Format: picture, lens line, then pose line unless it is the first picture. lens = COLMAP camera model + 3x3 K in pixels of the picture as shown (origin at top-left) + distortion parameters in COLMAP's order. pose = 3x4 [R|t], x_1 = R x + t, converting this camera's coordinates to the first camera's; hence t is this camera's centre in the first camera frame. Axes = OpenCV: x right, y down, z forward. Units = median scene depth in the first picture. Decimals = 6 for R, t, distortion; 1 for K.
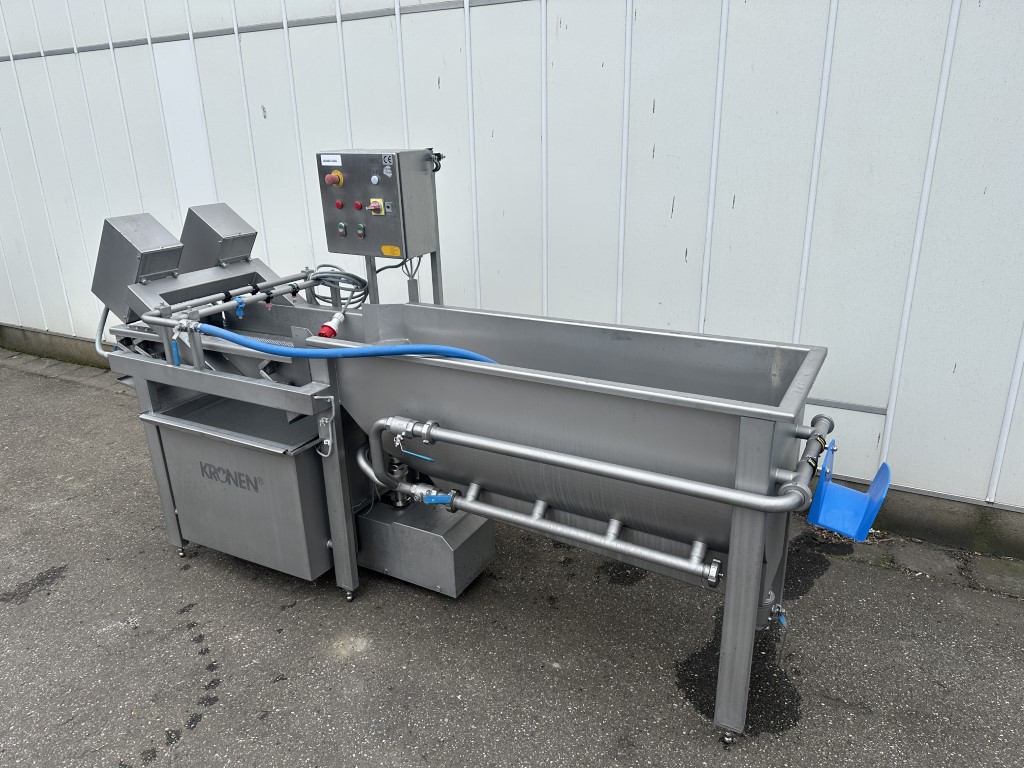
lens RADIAL K [[717.0, 0, 511.5], [0, 717.0, 387.0], [0, 0, 1]] dist [-0.002141, -0.002894]
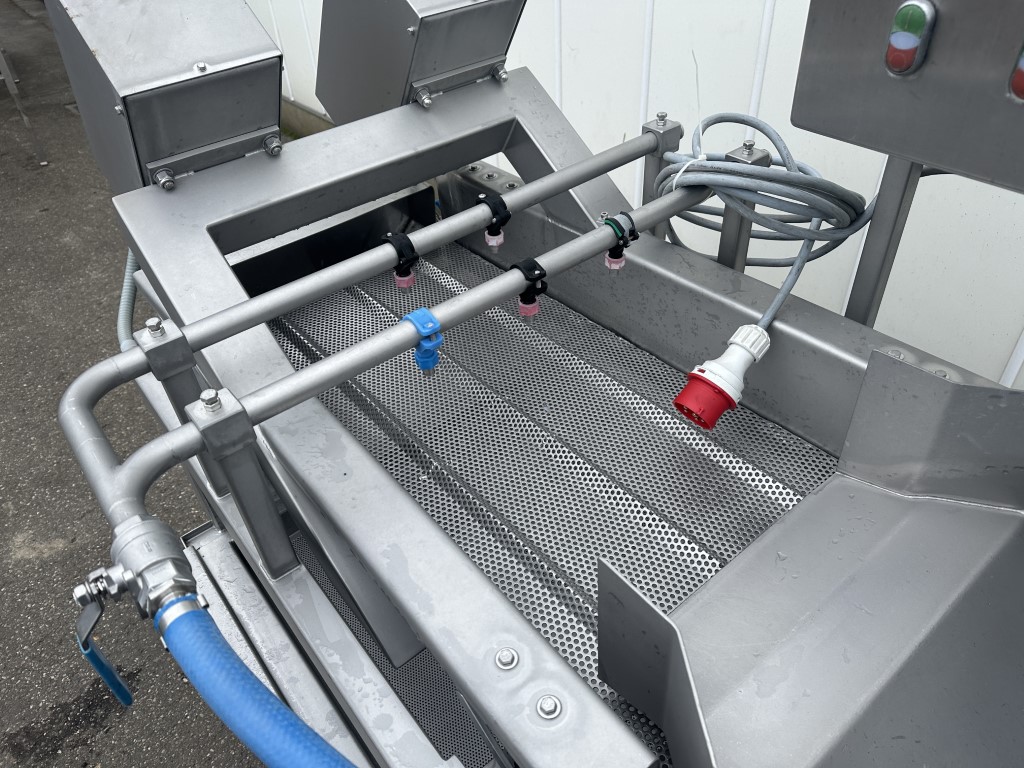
lens RADIAL K [[717.0, 0, 511.5], [0, 717.0, 387.0], [0, 0, 1]] dist [-0.002141, -0.002894]
pose [[0.926459, 0.219539, -0.305739, -0.268420], [-0.095830, 0.923092, 0.372448, -0.203749], [0.363992, -0.315758, 0.876246, 0.786807]]
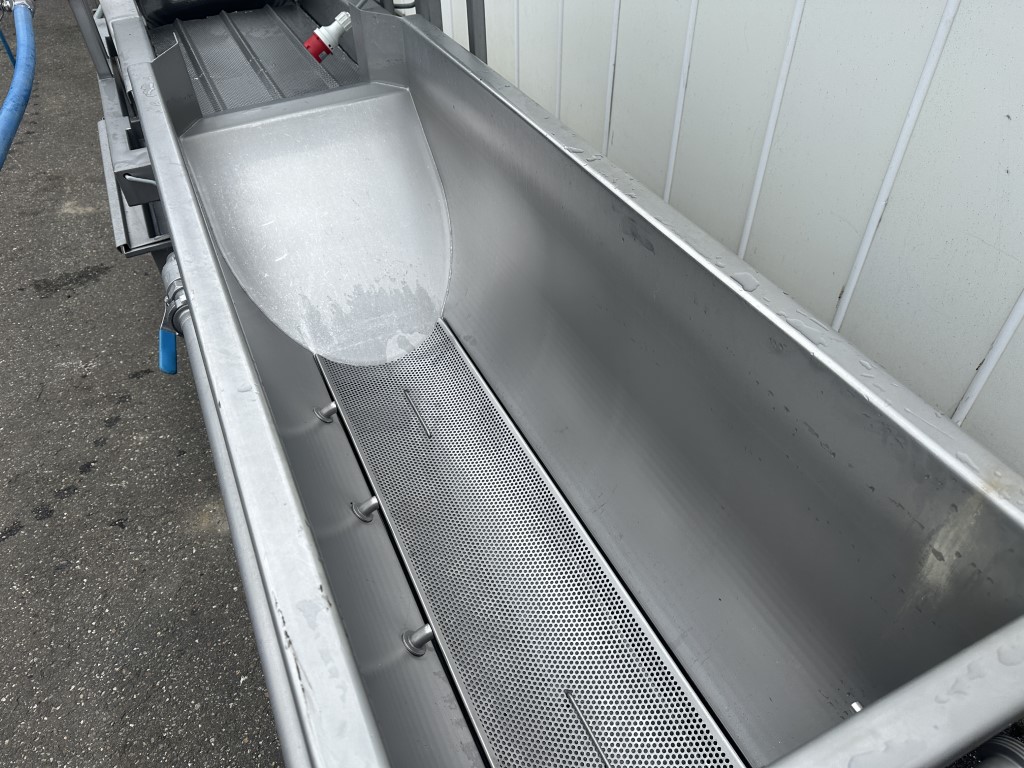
lens RADIAL K [[717.0, 0, 511.5], [0, 717.0, 387.0], [0, 0, 1]] dist [-0.002141, -0.002894]
pose [[0.819040, 0.397029, -0.414176, 0.265201], [-0.193337, 0.870663, 0.452290, -0.146119], [0.540181, -0.290368, 0.789868, 0.579463]]
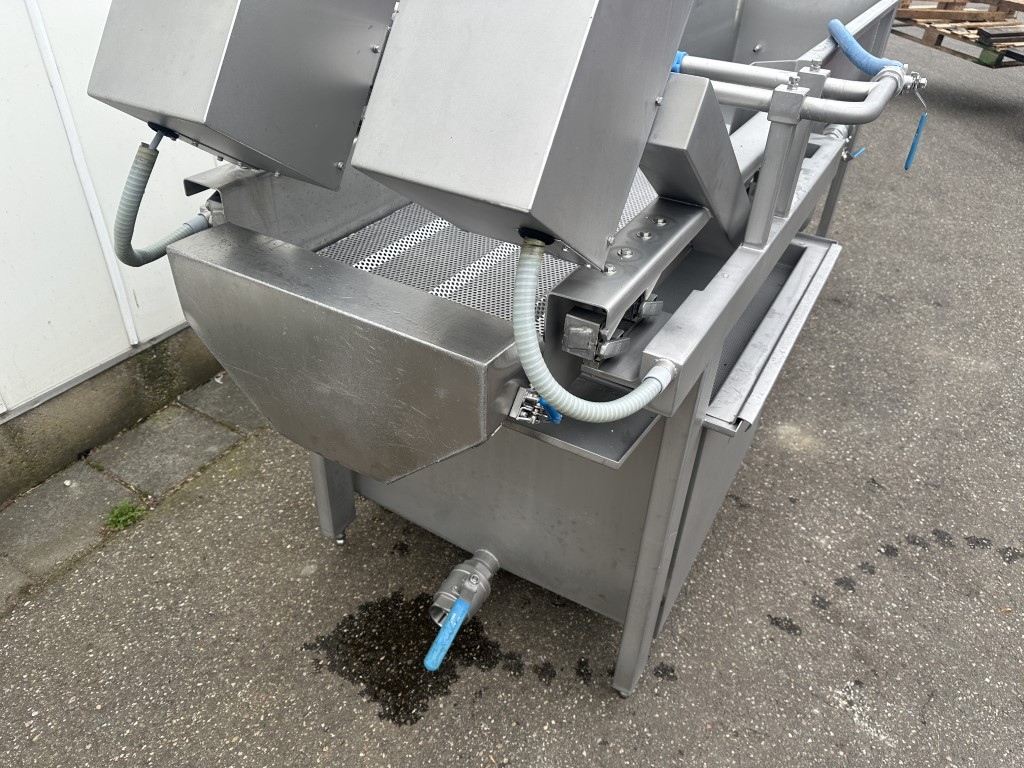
lens RADIAL K [[717.0, 0, 511.5], [0, 717.0, 387.0], [0, 0, 1]] dist [-0.002141, -0.002894]
pose [[0.021286, -0.554145, 0.832148, -0.855962], [0.310503, 0.794841, 0.521360, -0.220714], [-0.950334, 0.247287, 0.188983, 1.079328]]
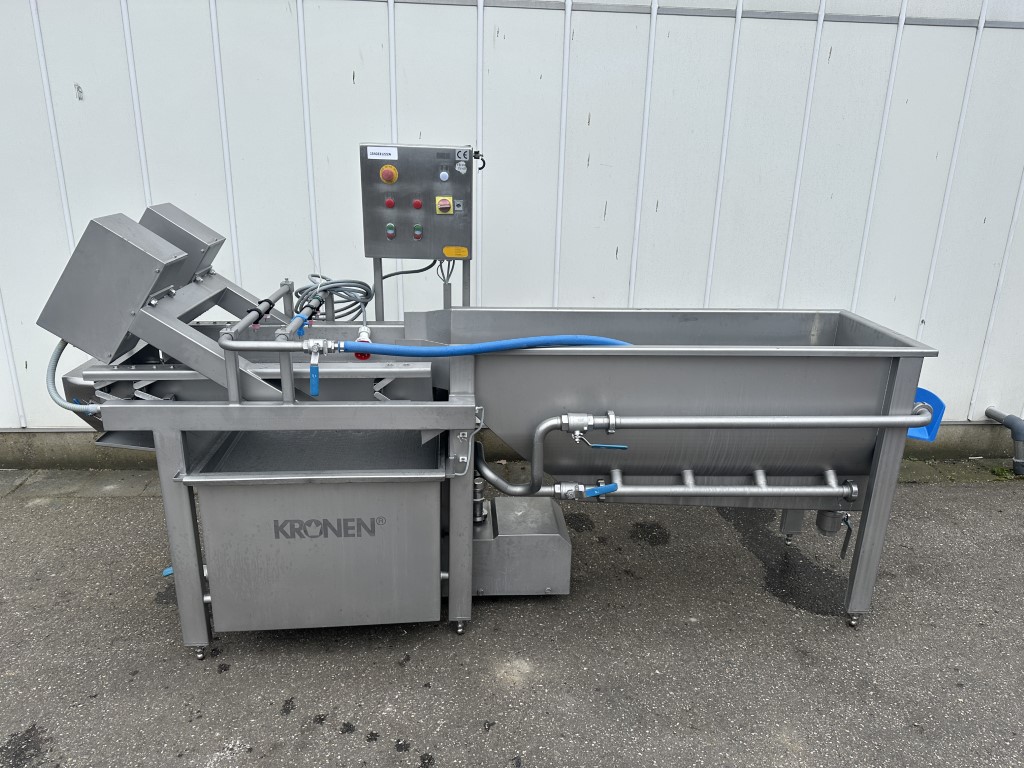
lens RADIAL K [[716.7, 0, 512.0], [0, 716.7, 384.0], [0, 0, 1]] dist [0.005081, -0.004369]
pose [[0.837025, -0.127353, 0.532137, -0.639239], [0.143031, 0.989647, 0.011865, -0.018540], [-0.528139, 0.066181, 0.846575, 0.176174]]
